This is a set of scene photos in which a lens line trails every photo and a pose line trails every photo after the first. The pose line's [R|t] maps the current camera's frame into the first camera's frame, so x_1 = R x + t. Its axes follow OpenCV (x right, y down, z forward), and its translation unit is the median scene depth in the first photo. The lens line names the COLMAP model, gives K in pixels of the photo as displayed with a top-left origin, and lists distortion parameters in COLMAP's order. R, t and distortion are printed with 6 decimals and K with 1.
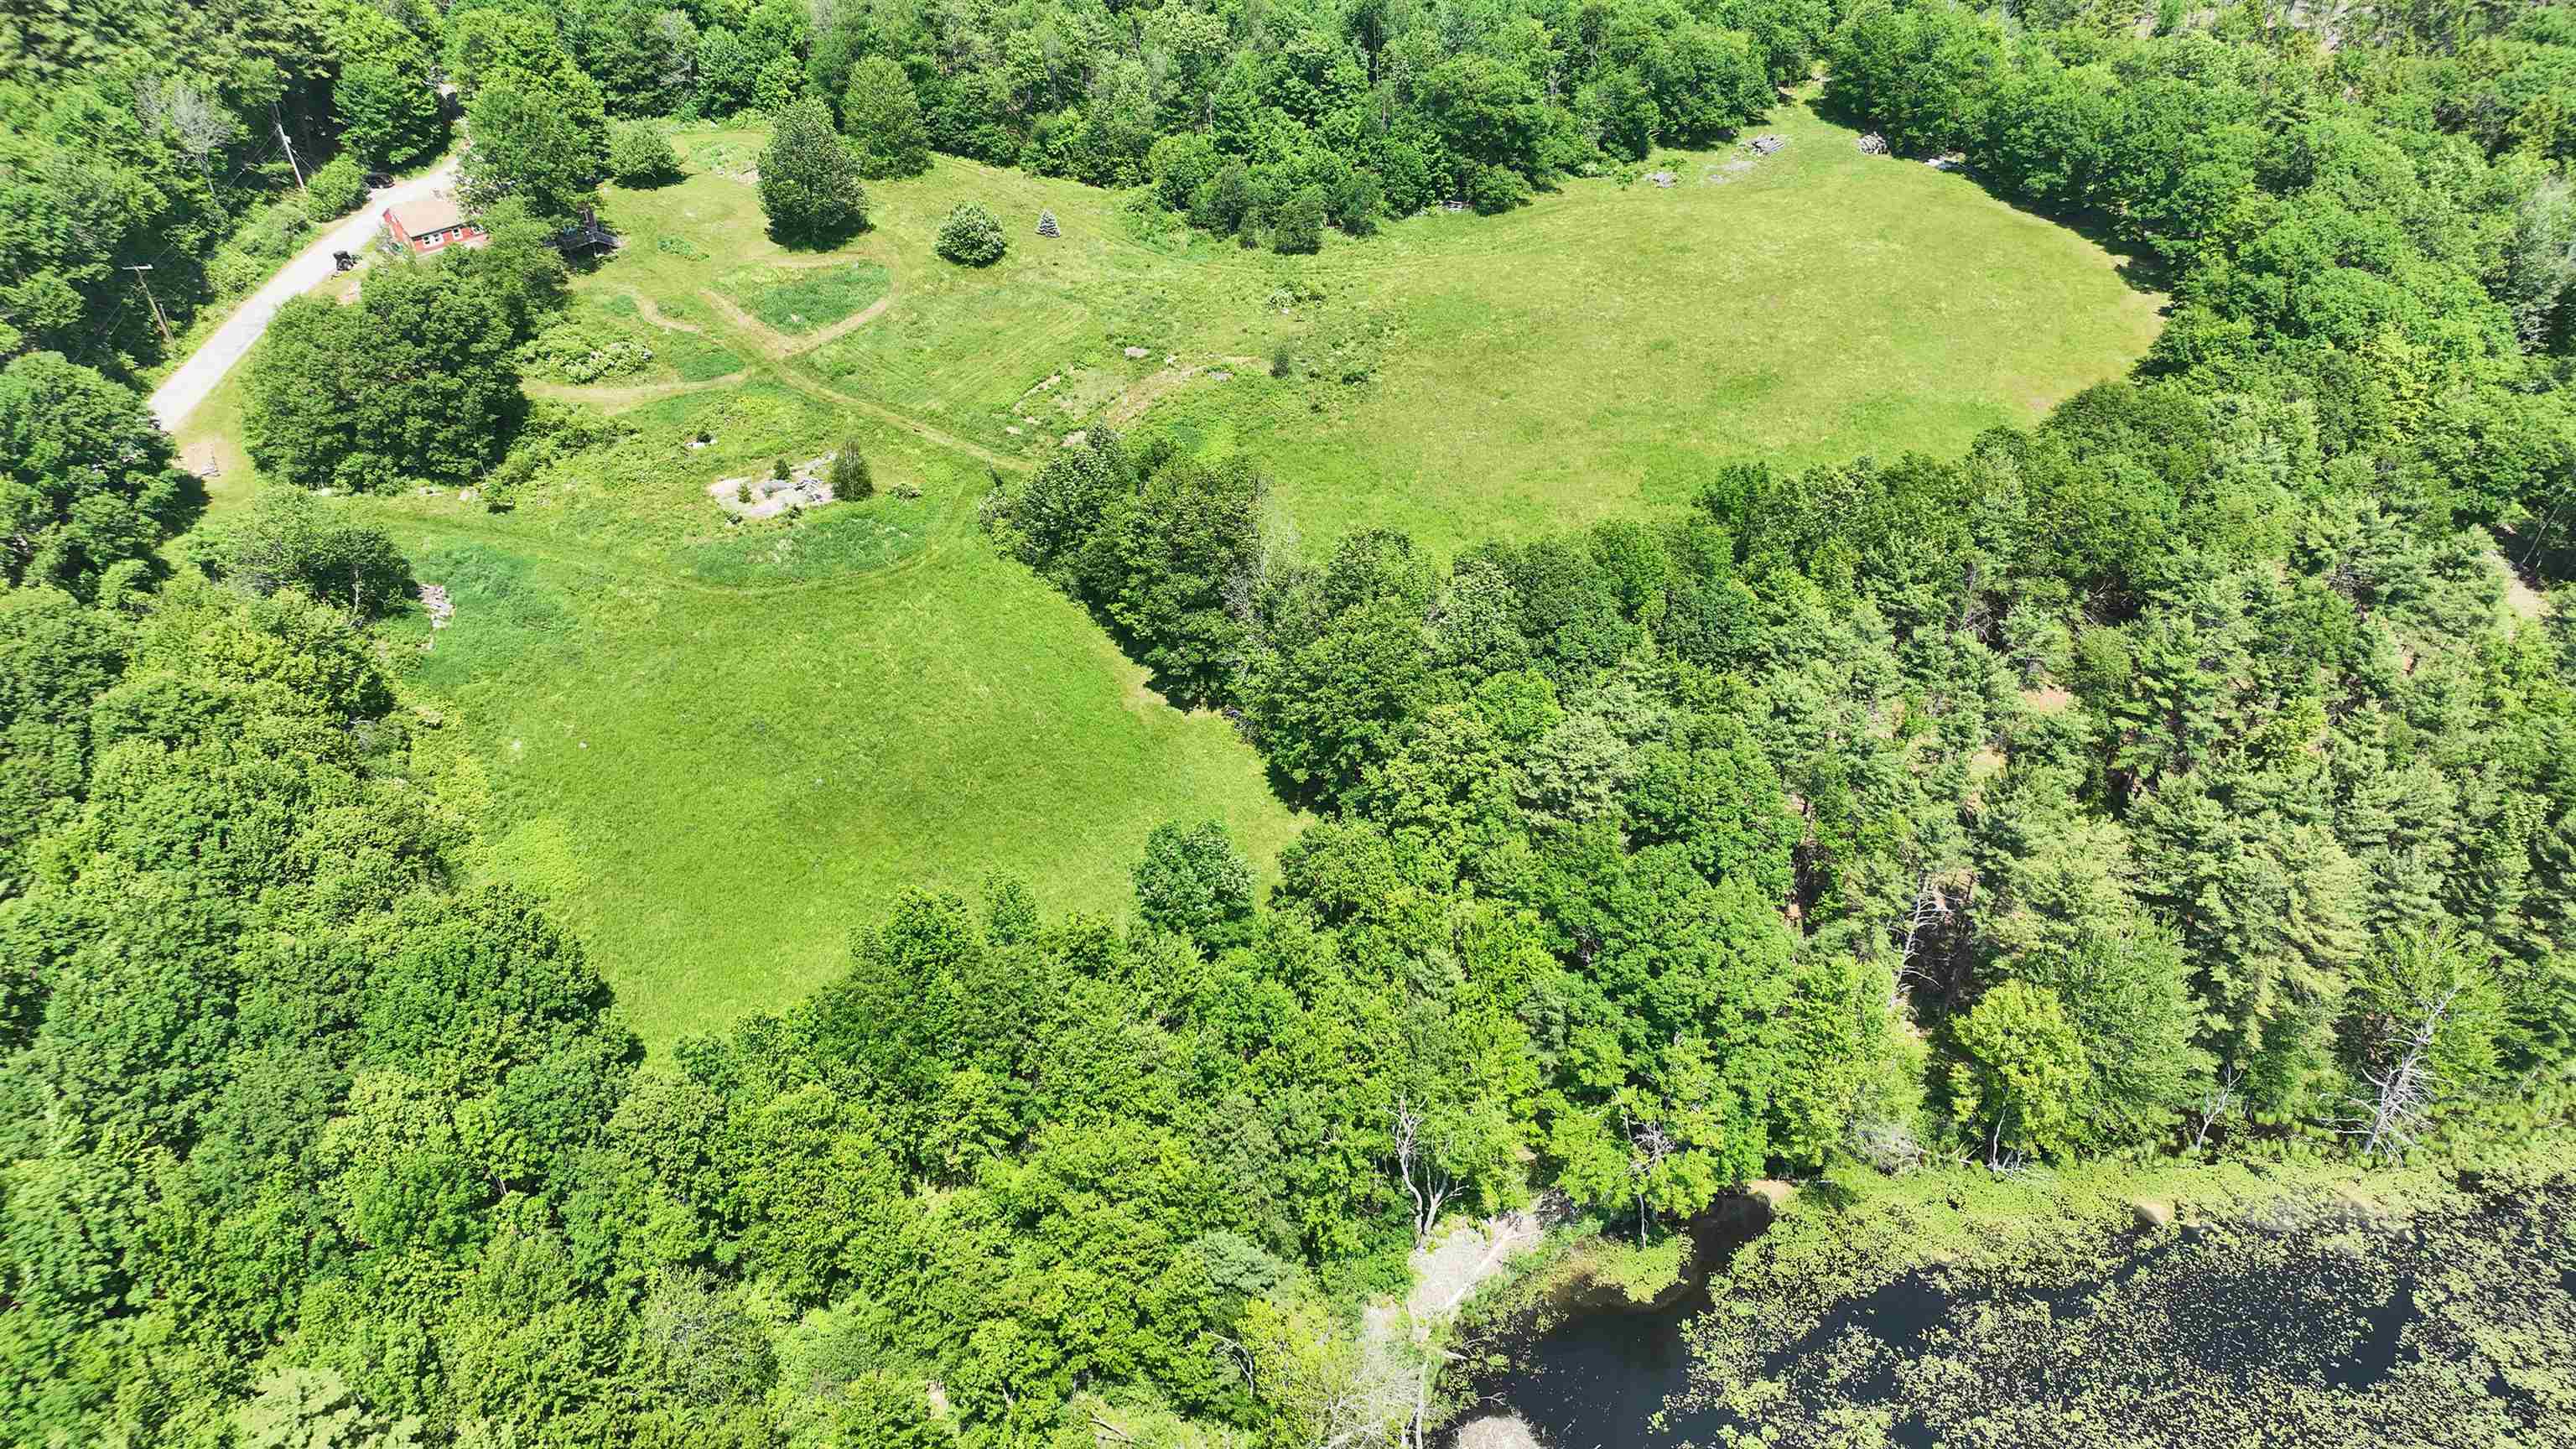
lens RADIAL K [[1807.7, 0, 1283.6], [0, 1807.7, 693.6], [0, 0, 1]] dist [0.005511, -0.000599]
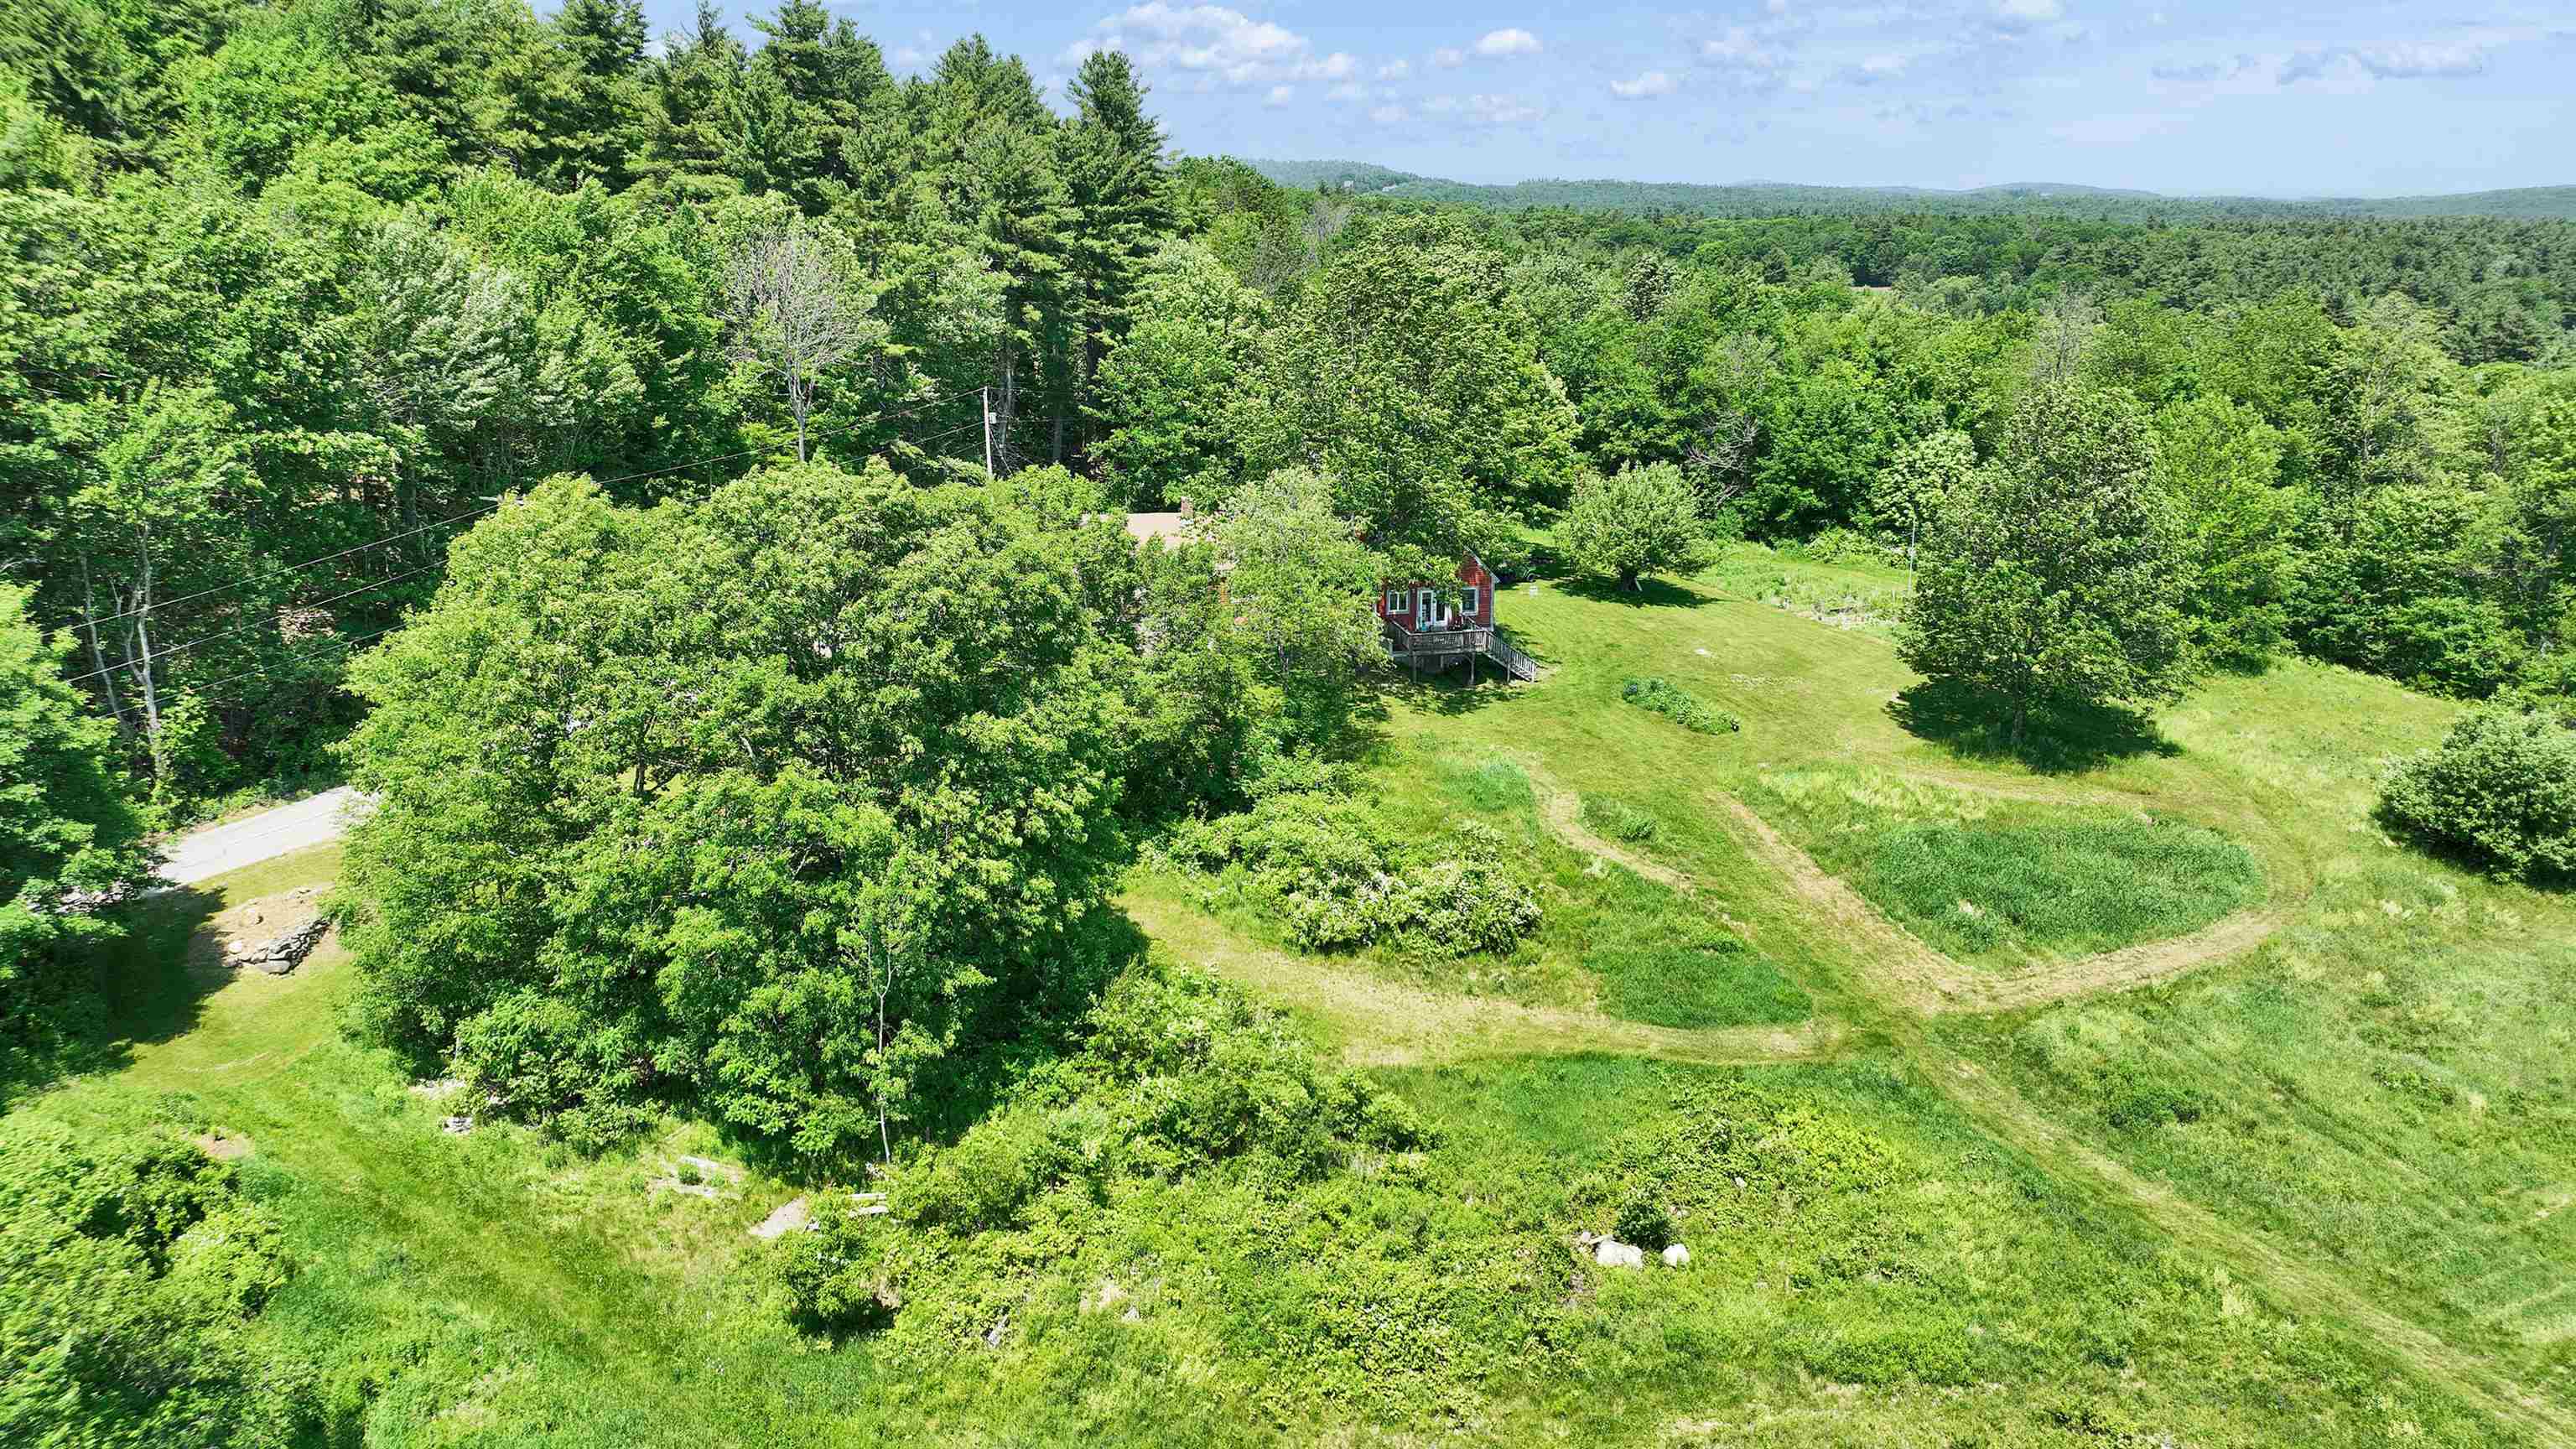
lens RADIAL K [[1780.7, 0, 1288.0], [0, 1780.7, 724.5], [0, 0, 1]] dist [0.004896, -0.001144]
pose [[0.871376, 0.141020, -0.469911, -0.240938], [-0.302643, 0.908358, -0.288606, -0.111478], [0.386148, 0.393700, 0.834200, 0.696389]]
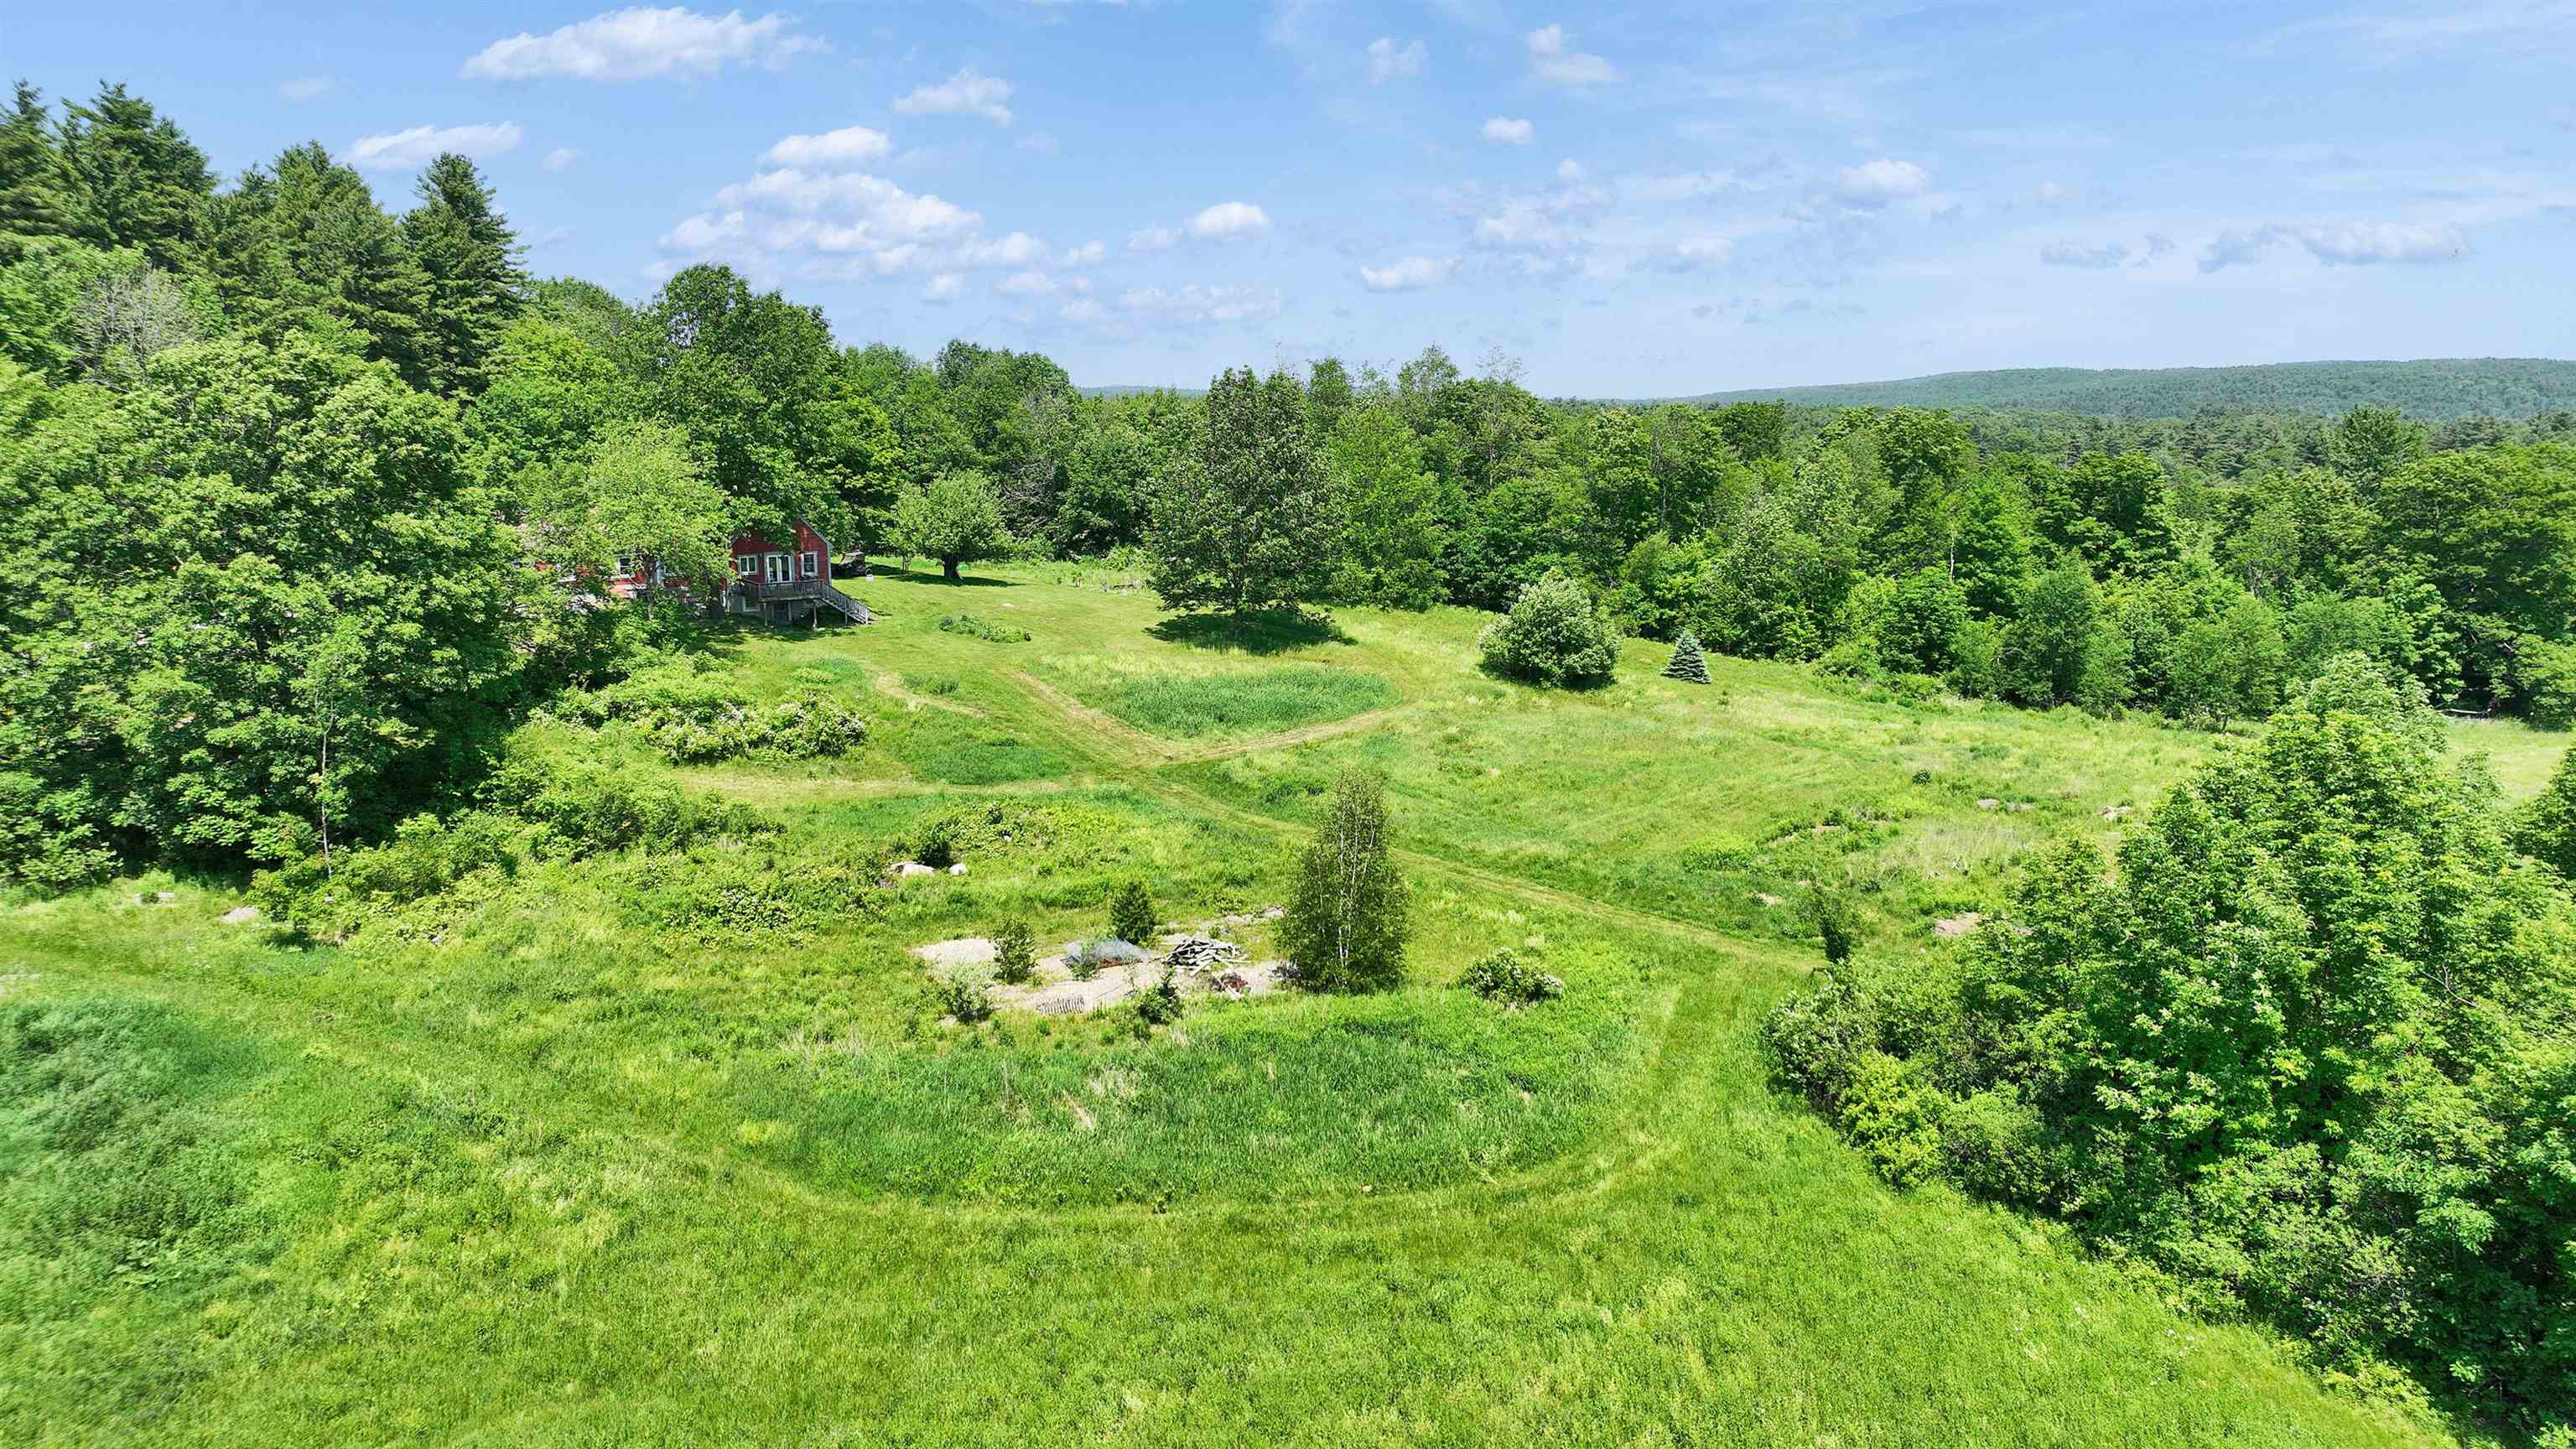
lens RADIAL K [[1807.7, 0, 1283.6], [0, 1807.7, 693.6], [0, 0, 1]] dist [0.005511, -0.000599]
pose [[0.984646, 0.024602, -0.172819, -0.177444], [-0.104420, 0.876370, -0.470182, -0.004084], [0.139886, 0.481009, 0.865484, 0.637989]]
